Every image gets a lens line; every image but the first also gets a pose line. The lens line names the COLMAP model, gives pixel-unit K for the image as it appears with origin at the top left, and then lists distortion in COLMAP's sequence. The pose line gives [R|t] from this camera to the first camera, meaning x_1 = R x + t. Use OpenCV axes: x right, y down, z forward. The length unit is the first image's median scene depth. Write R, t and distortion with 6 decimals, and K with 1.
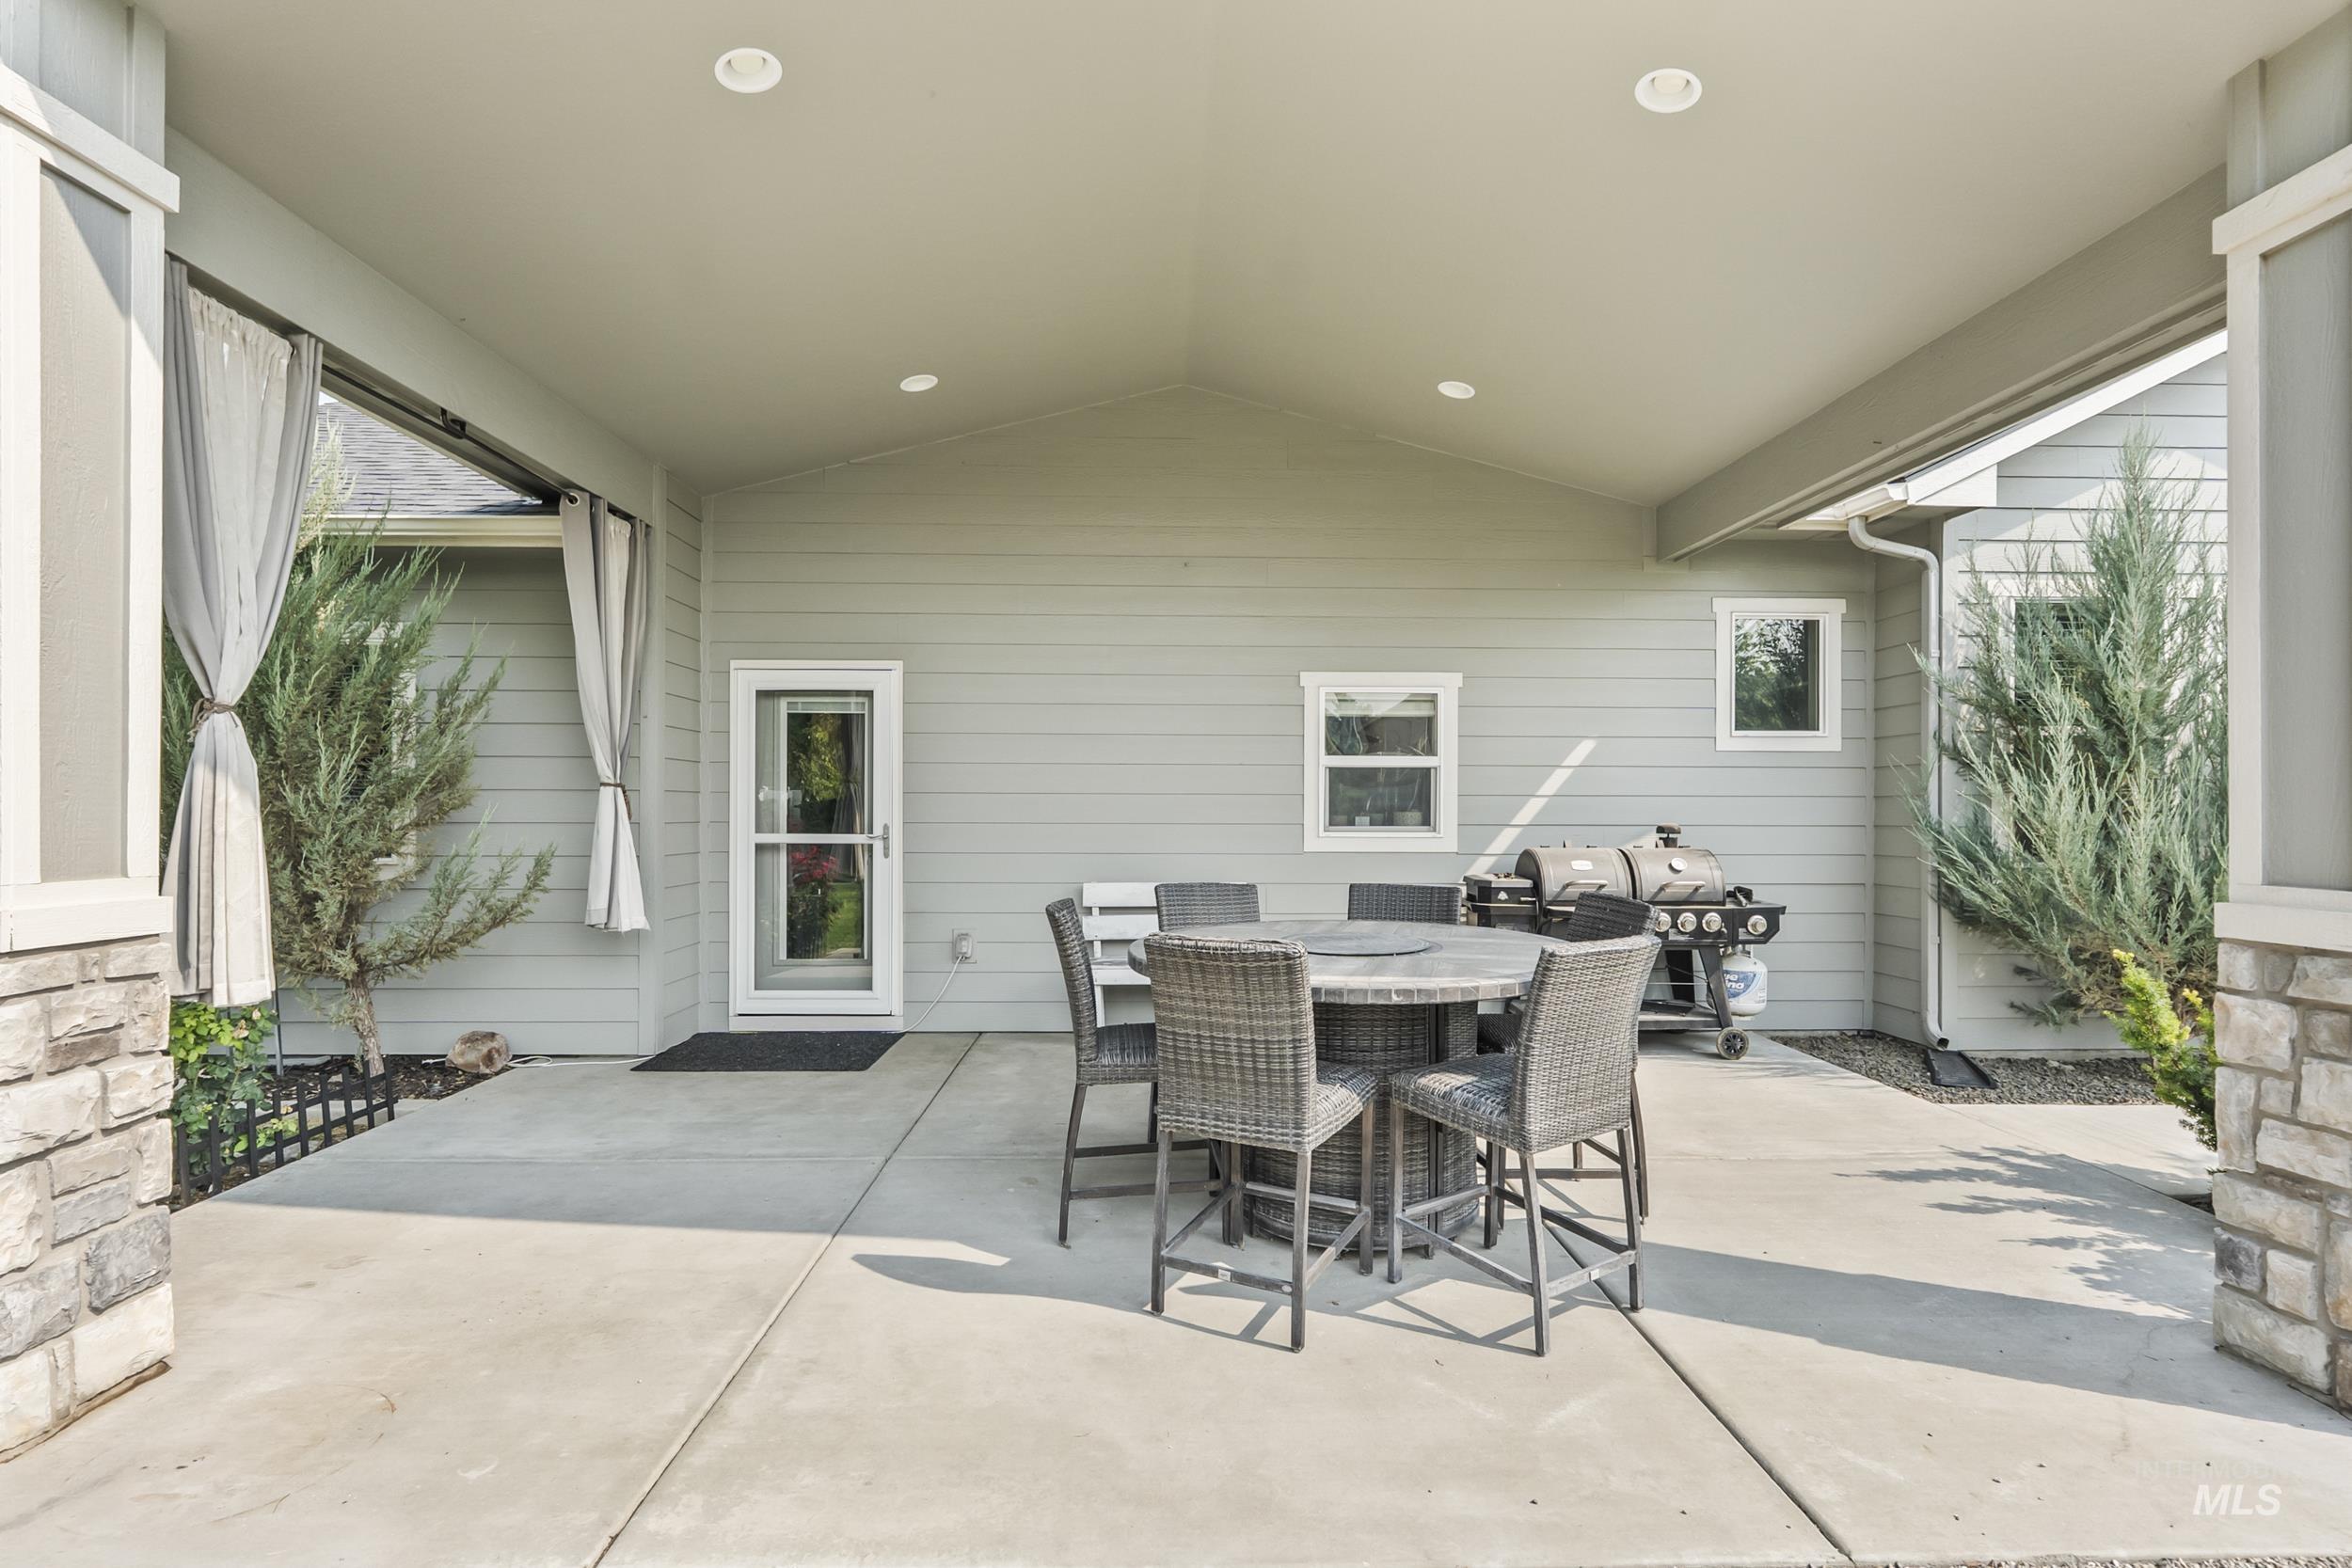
lens RADIAL K [[1102.3, 0, 1196.6], [0, 1102.3, 821.1], [0, 0, 1]] dist [-0.002491, -0.000270]
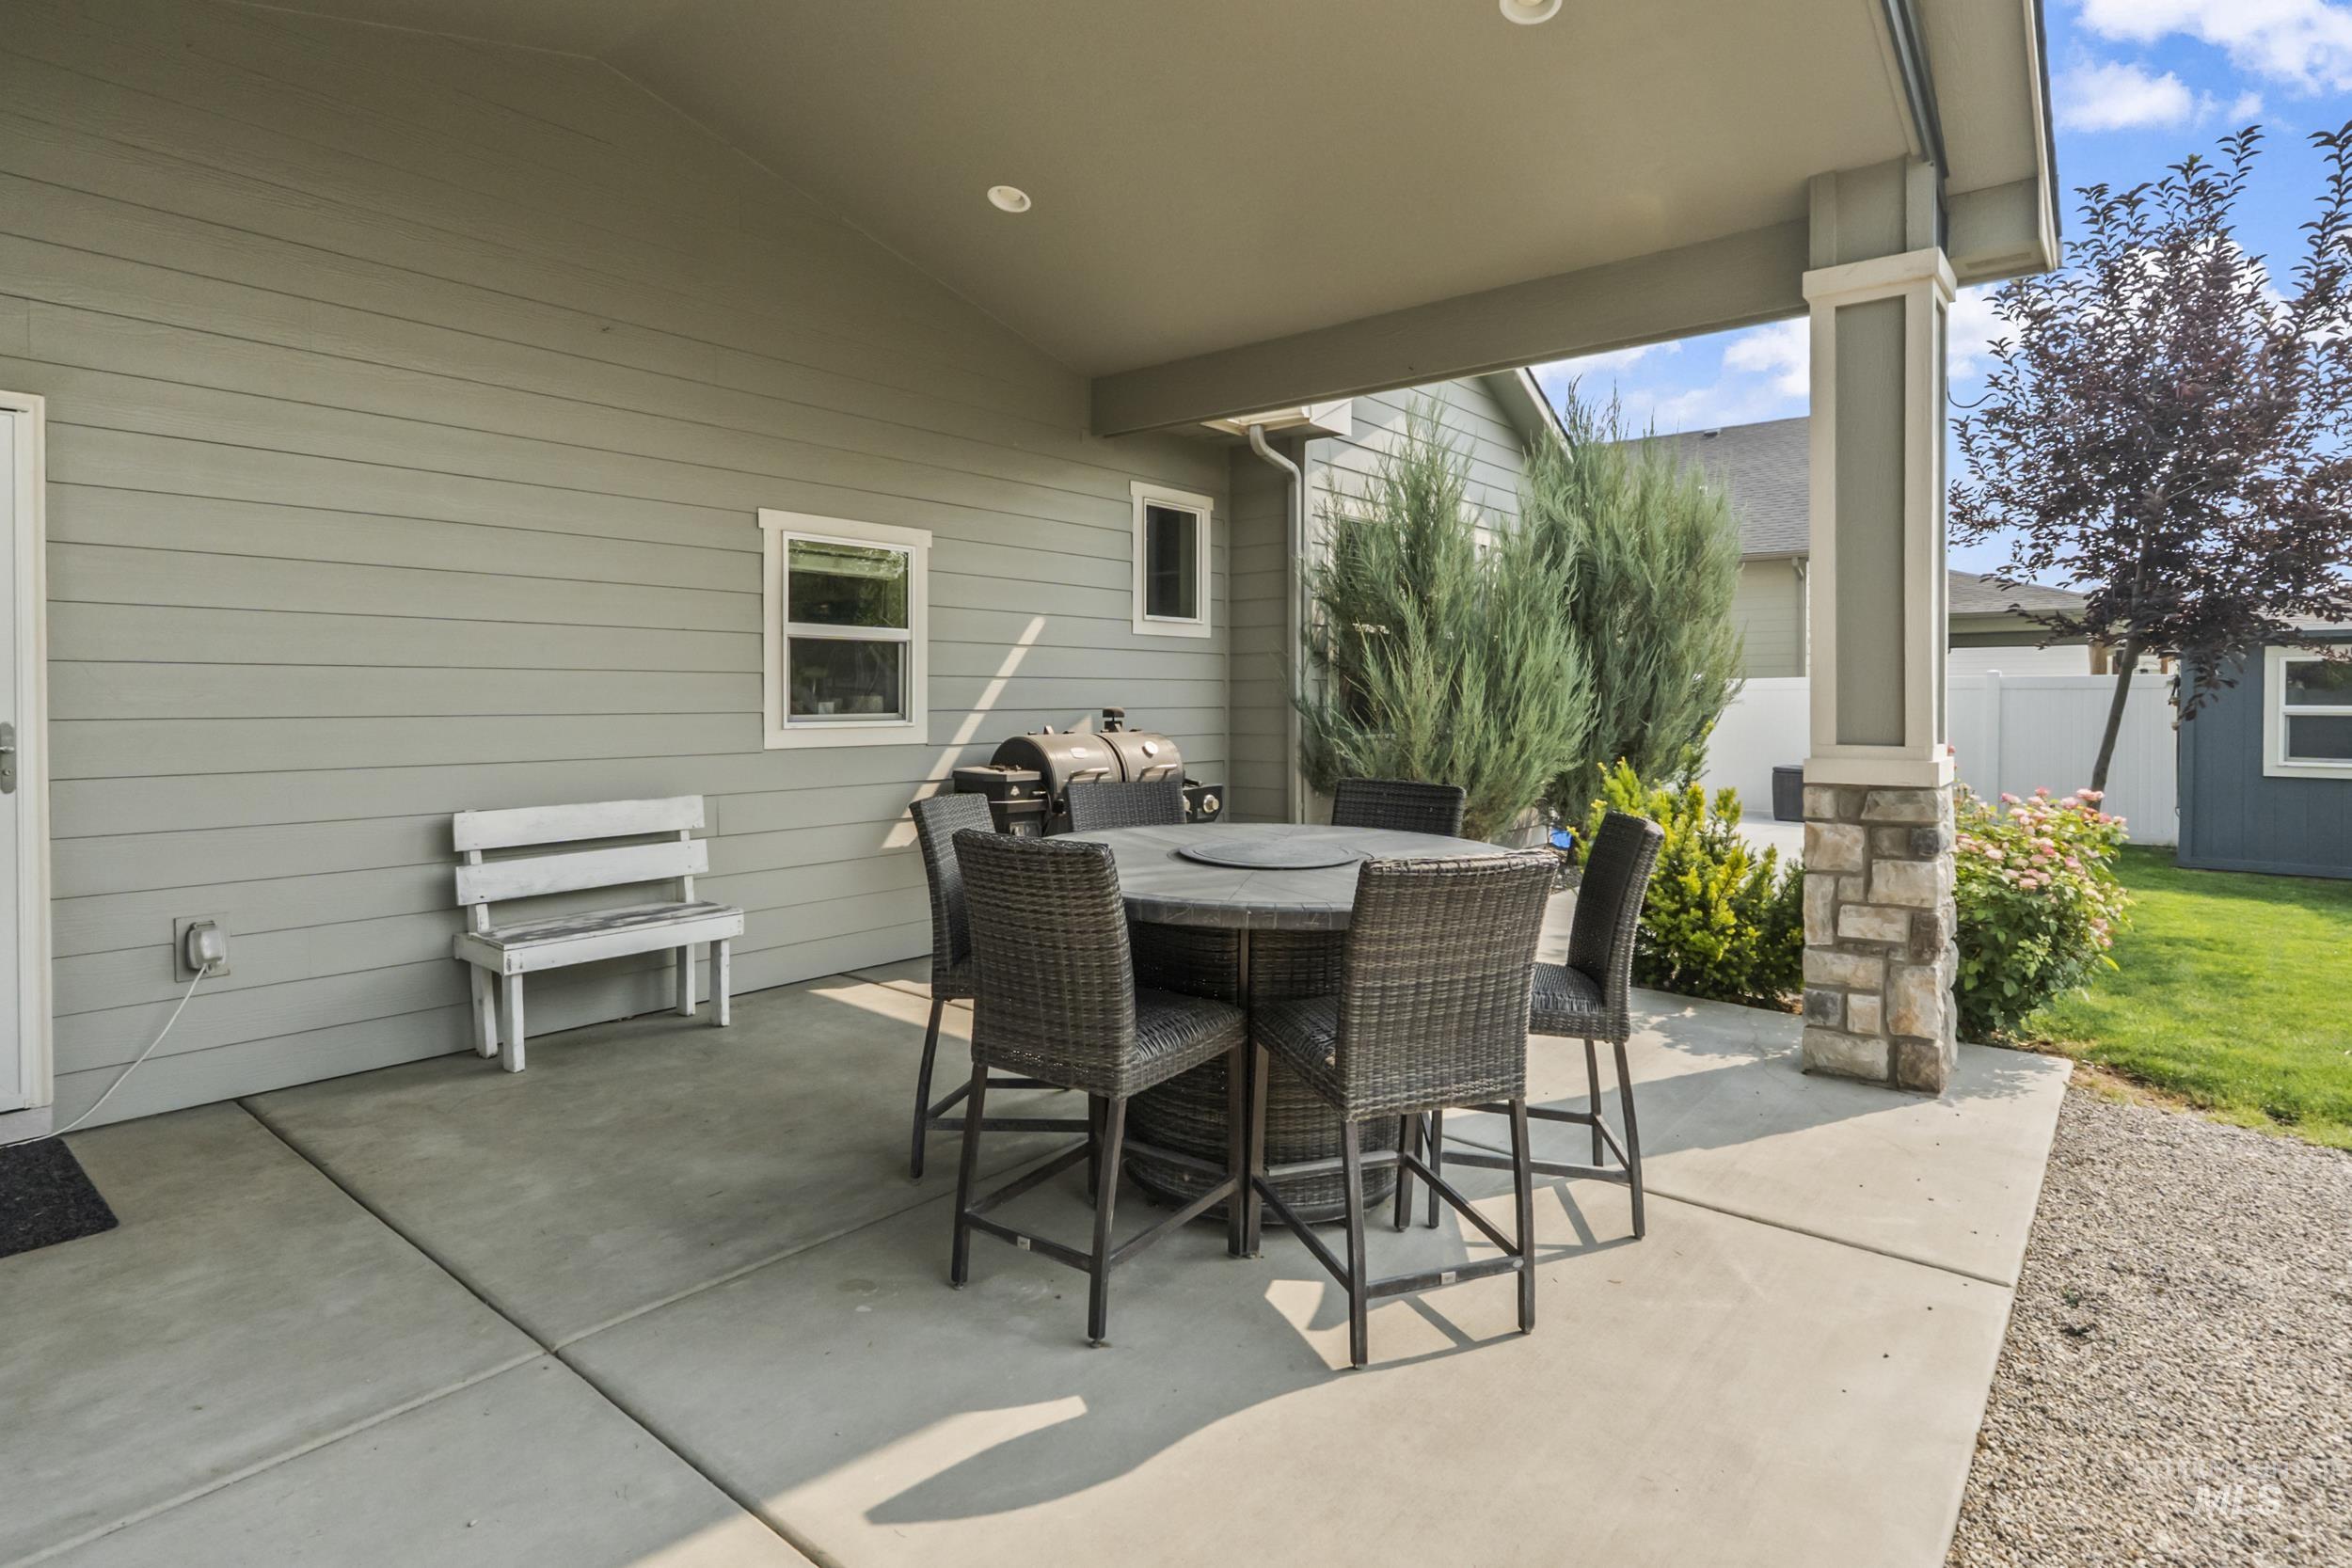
lens RADIAL K [[1204.3, 0, 1152.7], [0, 1204.3, 716.3], [0, 0, 1]] dist [-0.002240, 0.001079]
pose [[0.663668, -0.015825, 0.747860, -0.374815], [0.008607, 0.999872, 0.013520, -0.003827], [-0.747978, -0.002536, 0.663719, 0.287155]]
